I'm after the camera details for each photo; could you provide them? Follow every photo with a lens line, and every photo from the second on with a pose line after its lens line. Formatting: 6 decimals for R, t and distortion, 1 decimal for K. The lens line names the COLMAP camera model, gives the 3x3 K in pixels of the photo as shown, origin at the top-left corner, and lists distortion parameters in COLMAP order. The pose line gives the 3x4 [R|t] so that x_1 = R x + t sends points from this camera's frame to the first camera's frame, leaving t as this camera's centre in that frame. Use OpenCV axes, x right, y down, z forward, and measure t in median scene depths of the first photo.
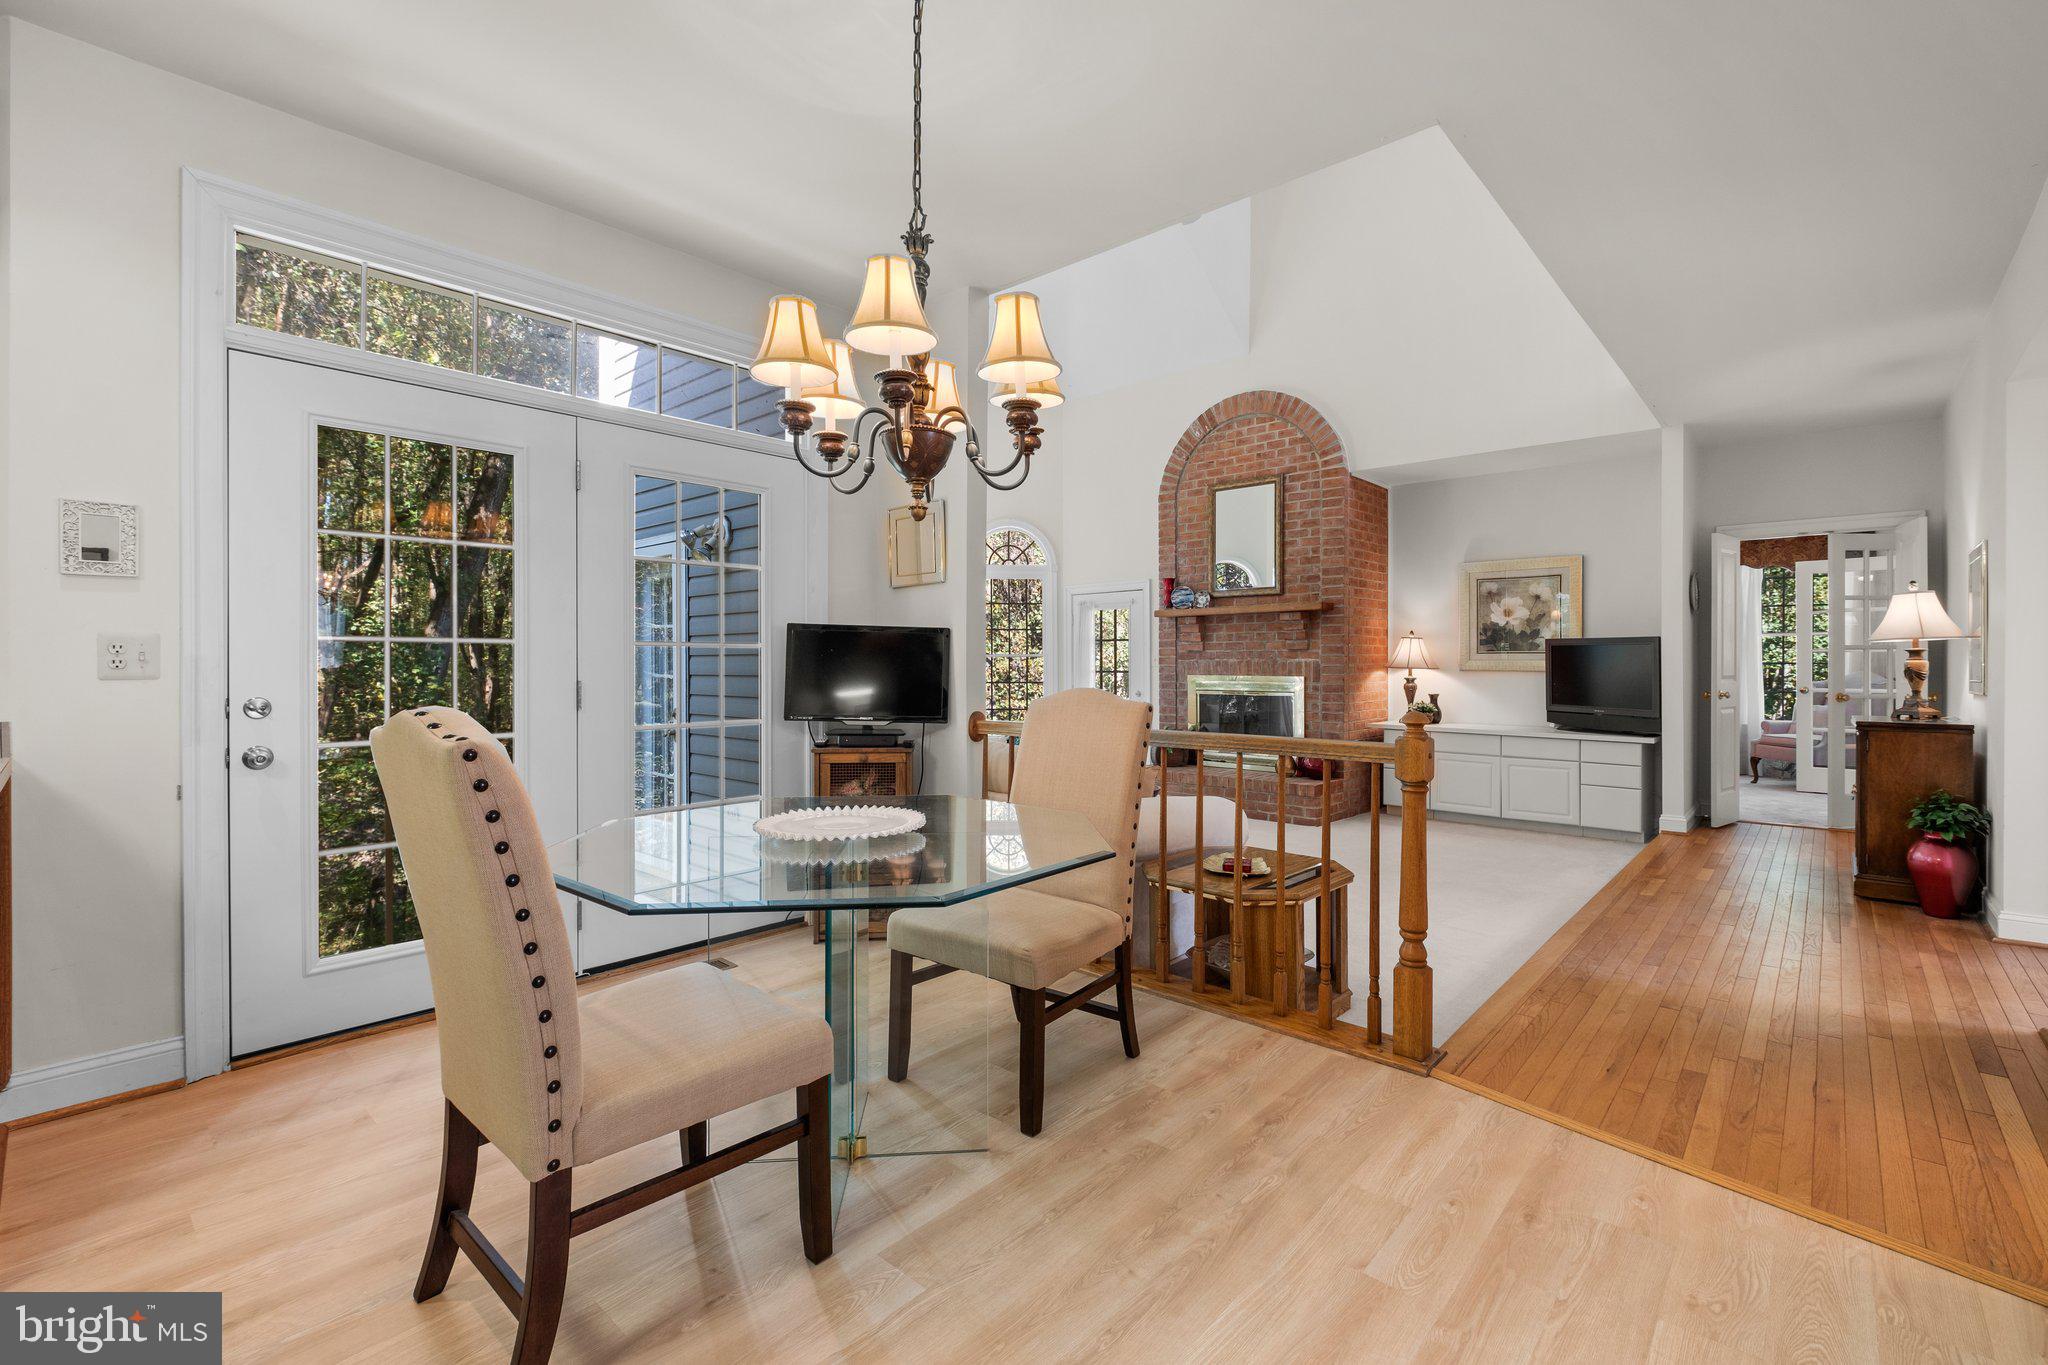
lens RADIAL K [[891.3, 0, 1049.6], [0, 891.3, 663.5], [0, 0, 1]] dist [0.001836, -0.005033]
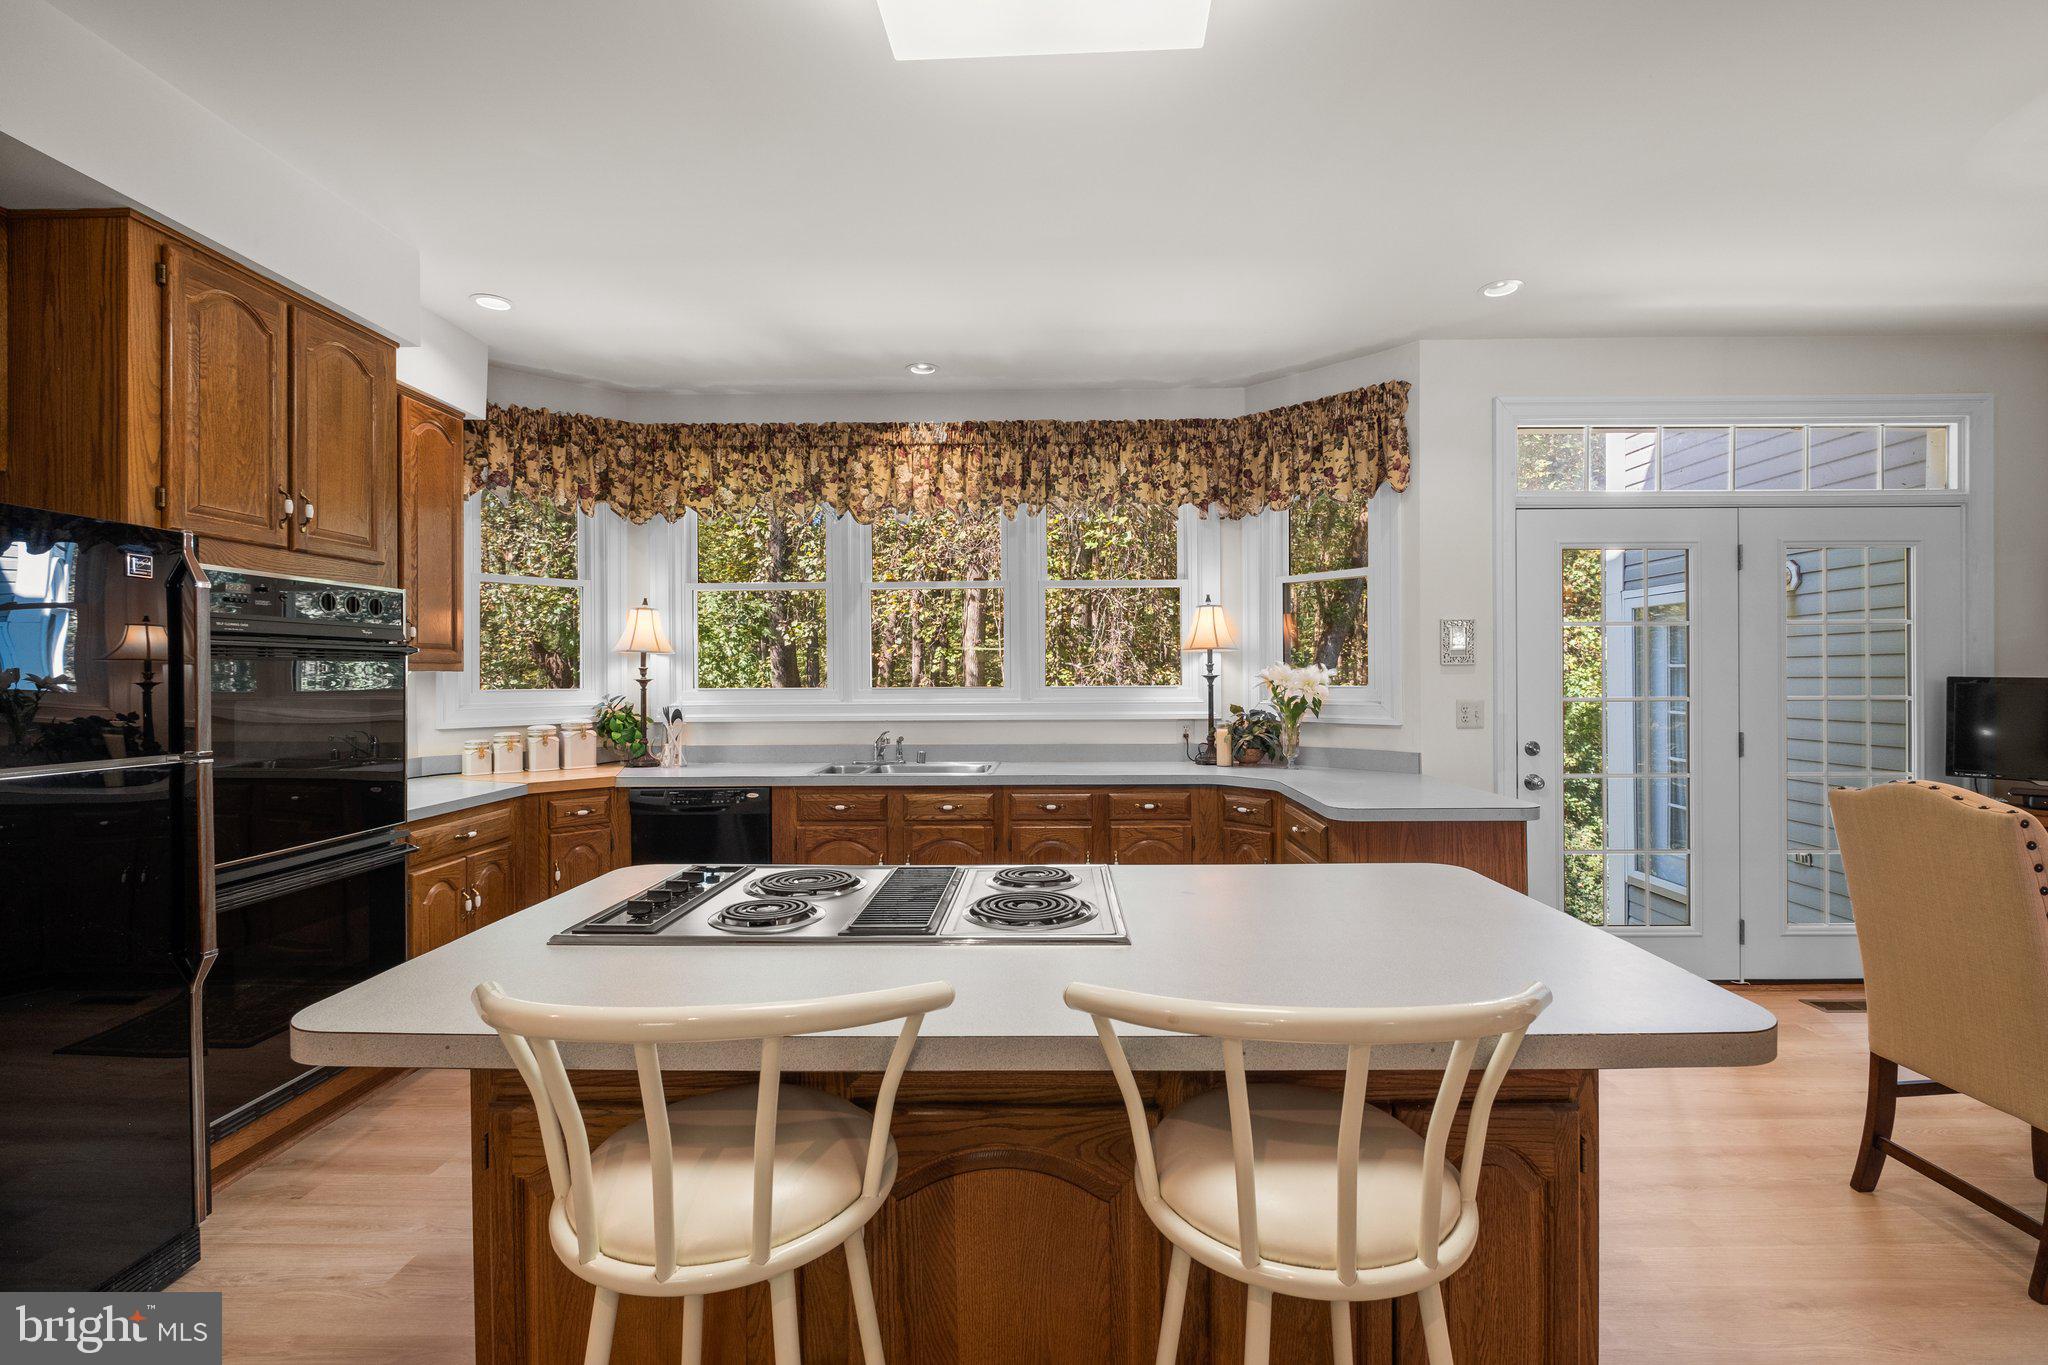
lens RADIAL K [[878.0, 0, 1040.6], [0, 878.0, 678.0], [0, 0, 1]] dist [-0.000230, -0.007150]
pose [[0.645406, -0.003374, -0.763832, -0.102017], [0.005078, 0.999987, -0.000126, -0.023952], [0.763823, -0.003798, 0.645415, -0.190021]]
